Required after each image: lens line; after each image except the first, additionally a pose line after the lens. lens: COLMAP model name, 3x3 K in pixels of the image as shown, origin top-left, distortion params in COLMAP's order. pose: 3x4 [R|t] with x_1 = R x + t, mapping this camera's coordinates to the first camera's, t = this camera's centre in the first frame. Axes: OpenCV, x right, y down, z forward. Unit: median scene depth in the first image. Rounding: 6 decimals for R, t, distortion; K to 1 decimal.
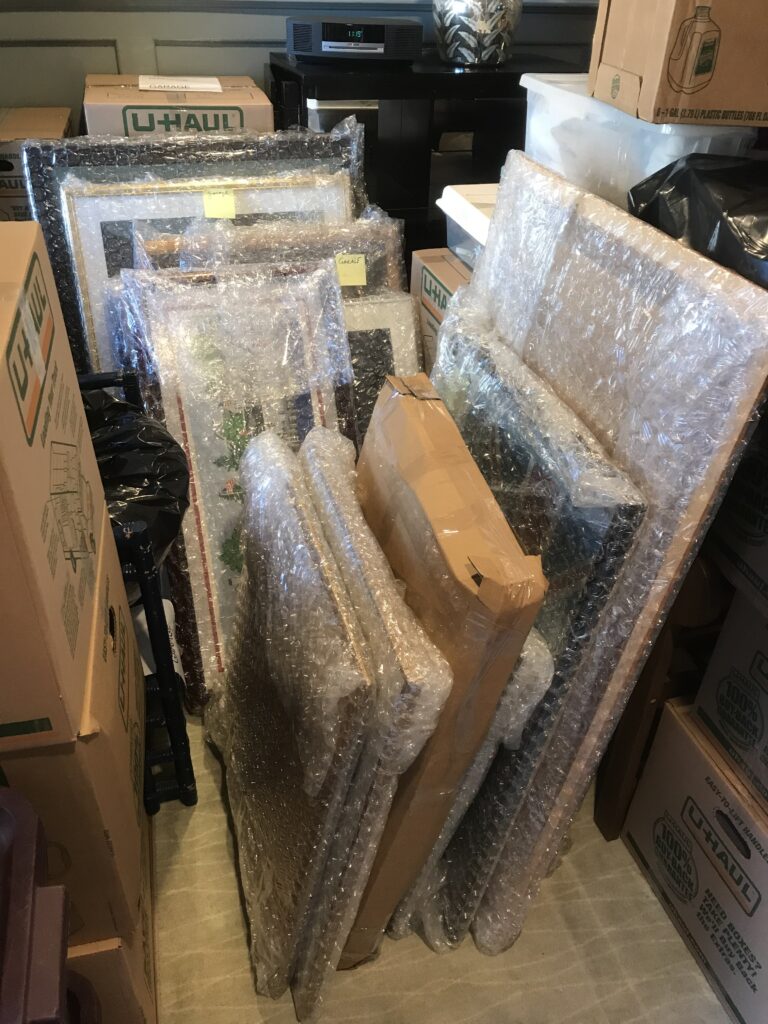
lens RADIAL K [[831.7, 0, 380.3], [0, 831.7, 494.9], [0, 0, 1]] dist [-0.002717, 0.010960]
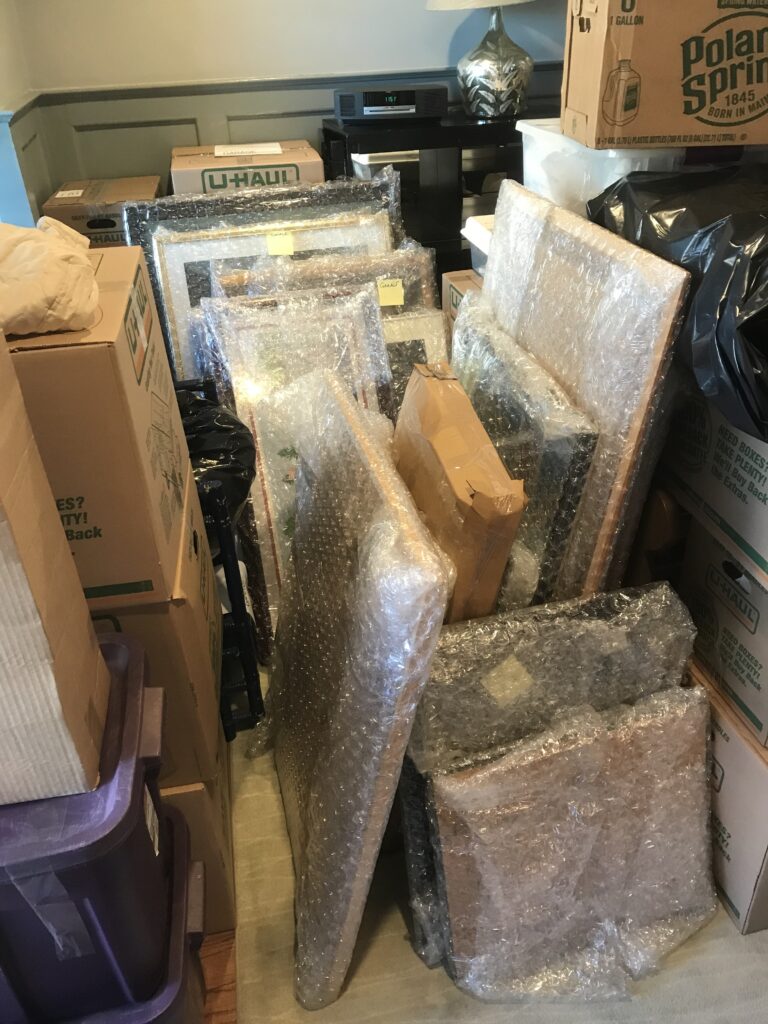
lens RADIAL K [[822.3, 0, 379.9], [0, 822.3, 488.0], [0, 0, 1]] dist [-0.005978, 0.008152]
pose [[0.995333, -0.029906, -0.091751, 0.053113], [0.023942, 0.997570, -0.065427, 0.092284], [0.093485, 0.062925, 0.993630, -0.160396]]
